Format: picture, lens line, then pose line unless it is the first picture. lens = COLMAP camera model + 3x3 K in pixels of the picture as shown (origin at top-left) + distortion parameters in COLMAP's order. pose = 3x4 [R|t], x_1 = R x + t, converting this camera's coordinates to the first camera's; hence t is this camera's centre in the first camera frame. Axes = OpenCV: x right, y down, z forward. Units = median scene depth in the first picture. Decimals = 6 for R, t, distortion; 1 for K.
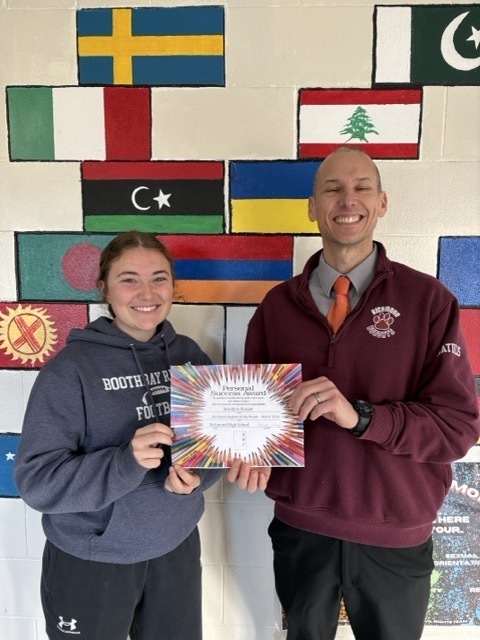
lens RADIAL K [[523.0, 0, 241.4], [0, 523.0, 321.7], [0, 0, 1]] dist [0.054745, -0.070779]
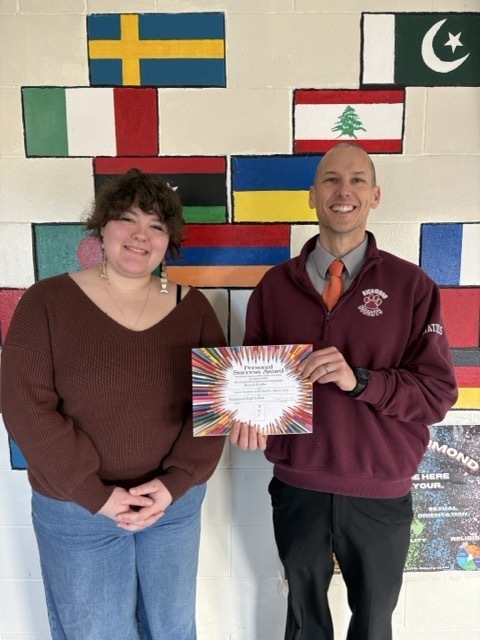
lens RADIAL K [[523.0, 0, 247.1], [0, 523.0, 324.9], [0, 0, 1]] dist [0.054745, -0.070779]
pose [[0.999007, -0.018468, 0.040533, -0.040812], [0.017378, 0.999482, 0.027085, 0.015508], [-0.041013, -0.026353, 0.998811, -0.101677]]
